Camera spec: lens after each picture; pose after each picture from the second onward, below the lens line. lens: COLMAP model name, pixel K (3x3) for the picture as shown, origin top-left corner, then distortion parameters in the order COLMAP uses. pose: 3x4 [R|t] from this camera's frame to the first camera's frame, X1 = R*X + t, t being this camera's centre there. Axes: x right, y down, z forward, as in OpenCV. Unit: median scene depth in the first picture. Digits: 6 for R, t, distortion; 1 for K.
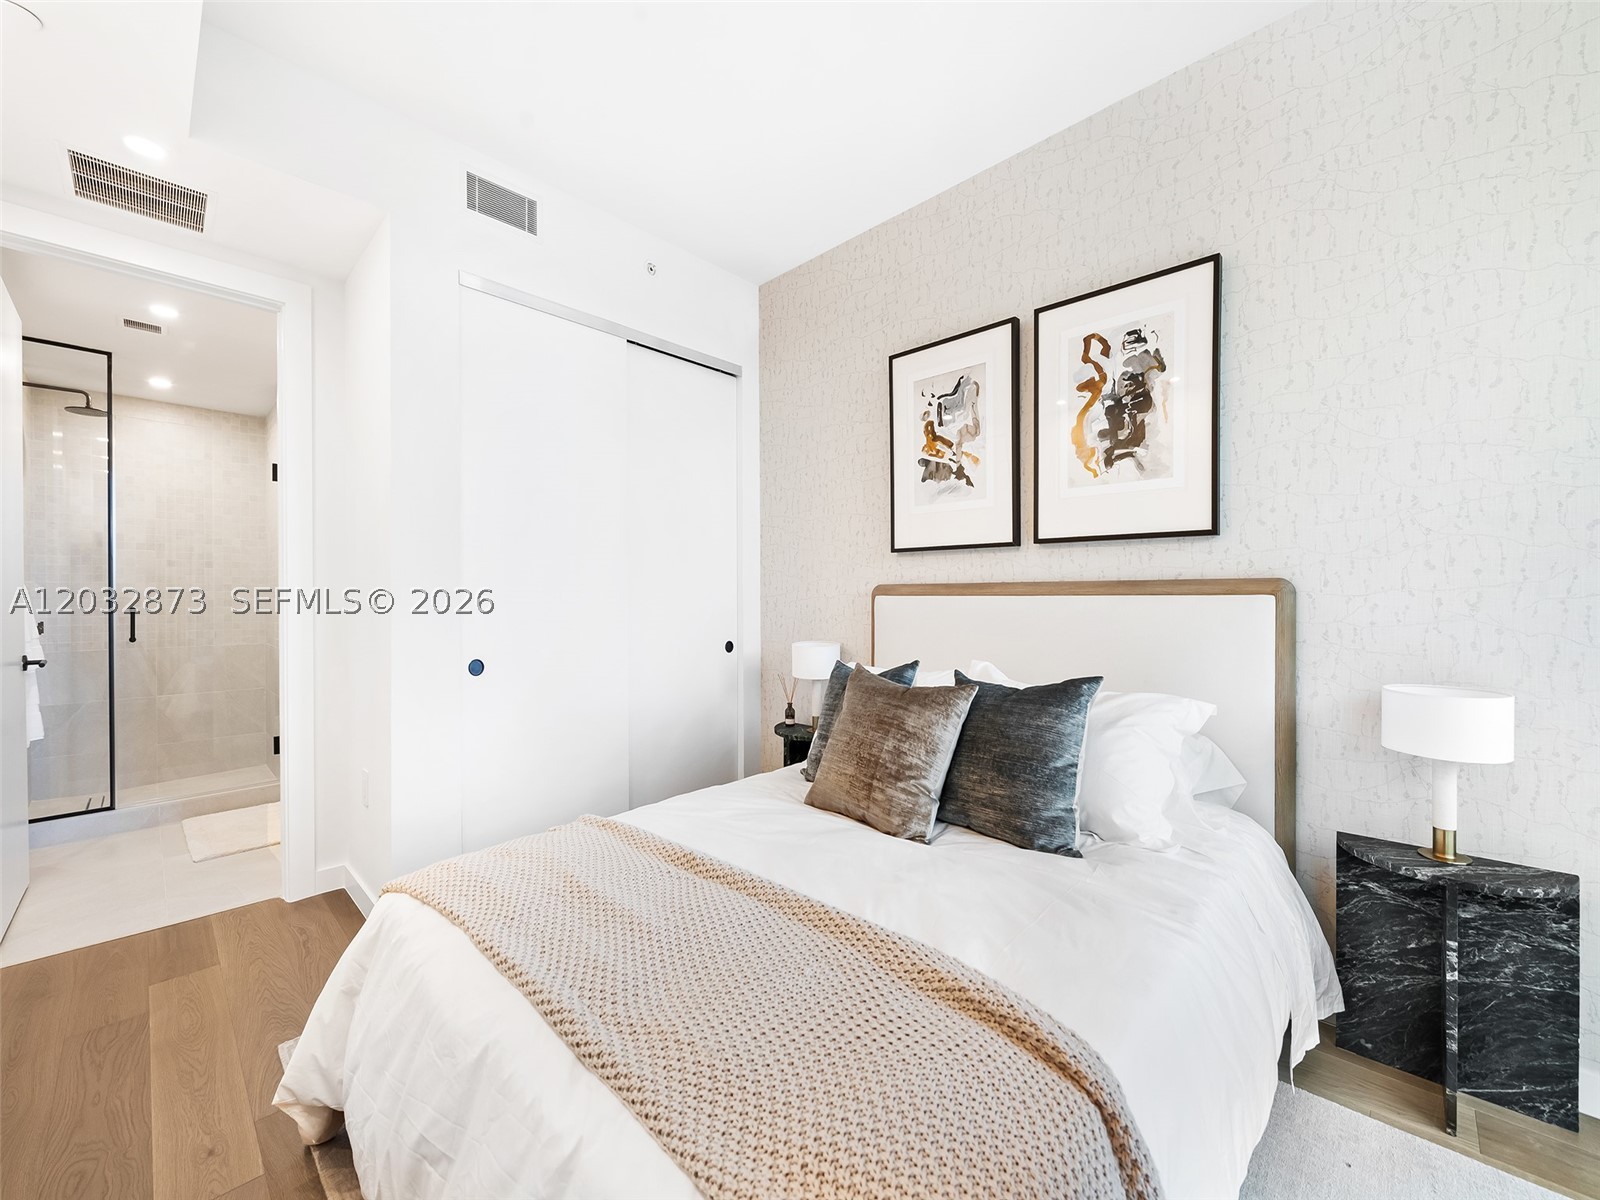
lens RADIAL K [[641.4, 0, 799.2], [0, 641.4, 597.9], [0, 0, 1]] dist [-0.002453, -0.000170]
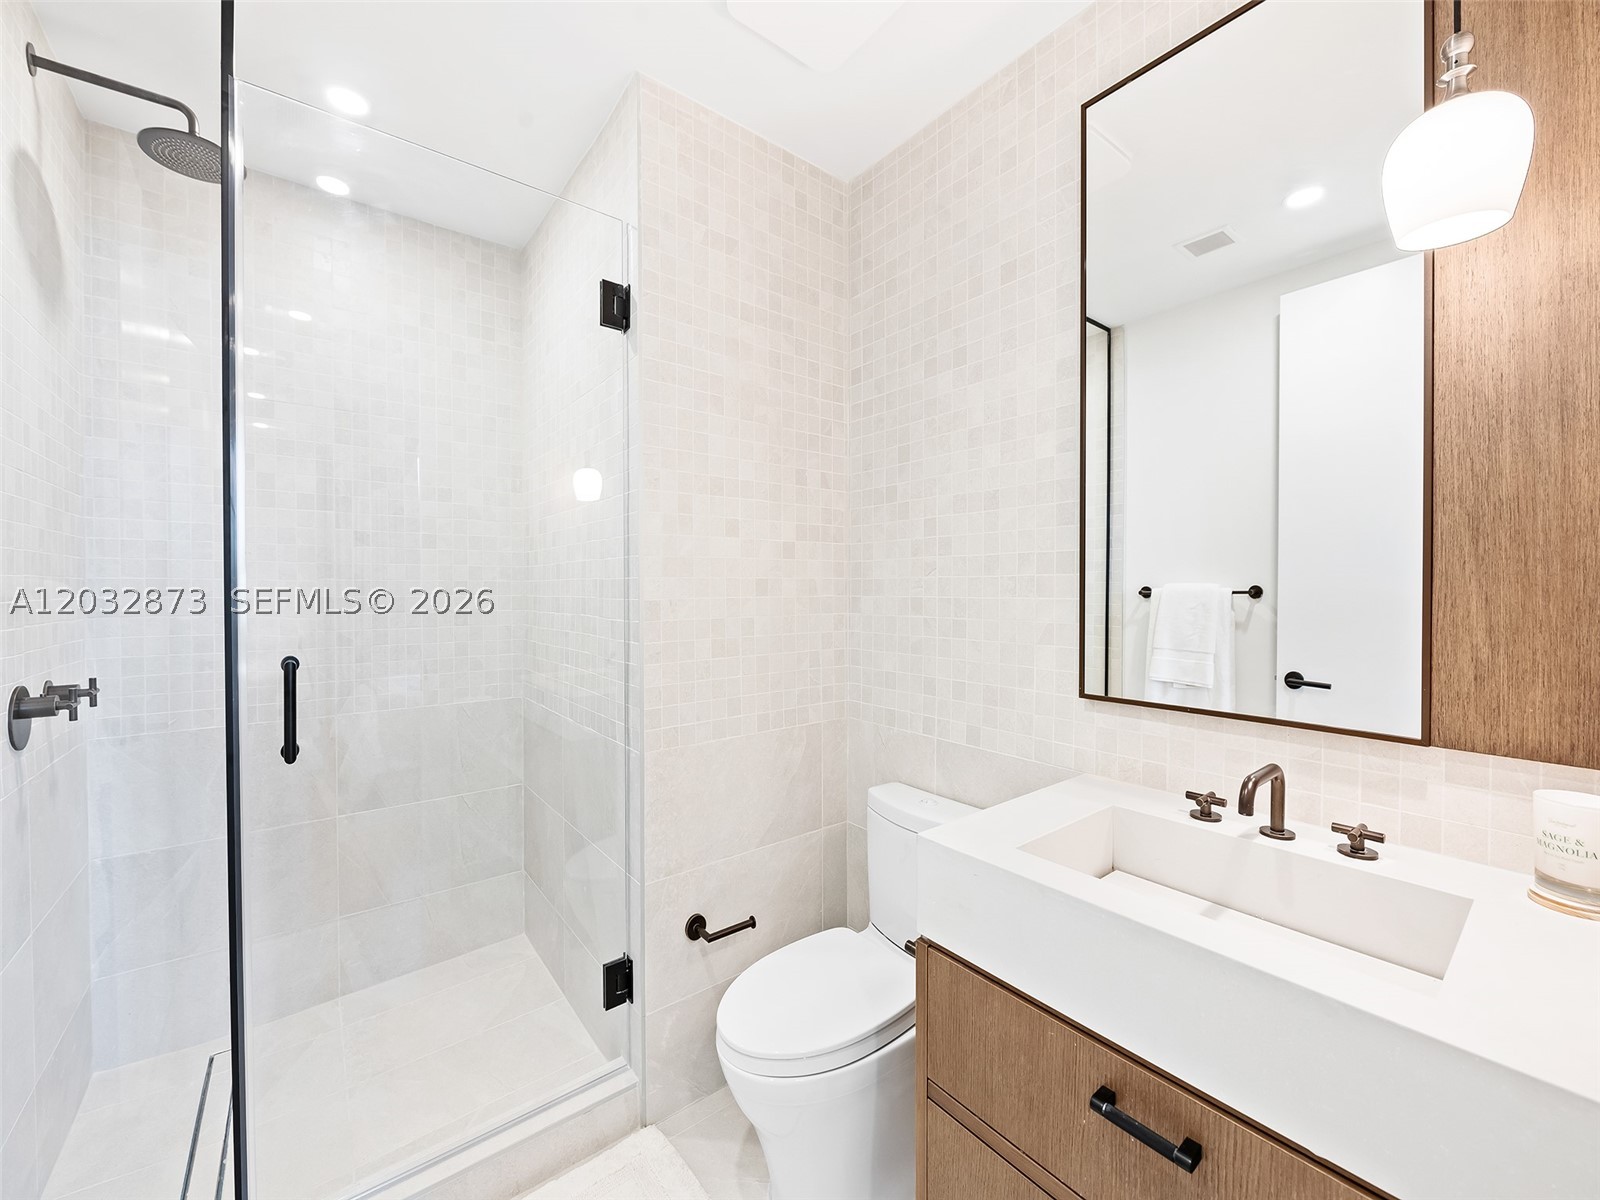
lens RADIAL K [[641.4, 0, 799.2], [0, 641.4, 597.9], [0, 0, 1]] dist [-0.002453, -0.000170]
pose [[0.990197, -0.000156, -0.139681, -0.598142], [0.000982, 0.999982, 0.005844, -0.011721], [0.139678, -0.005924, 0.990179, 0.576963]]
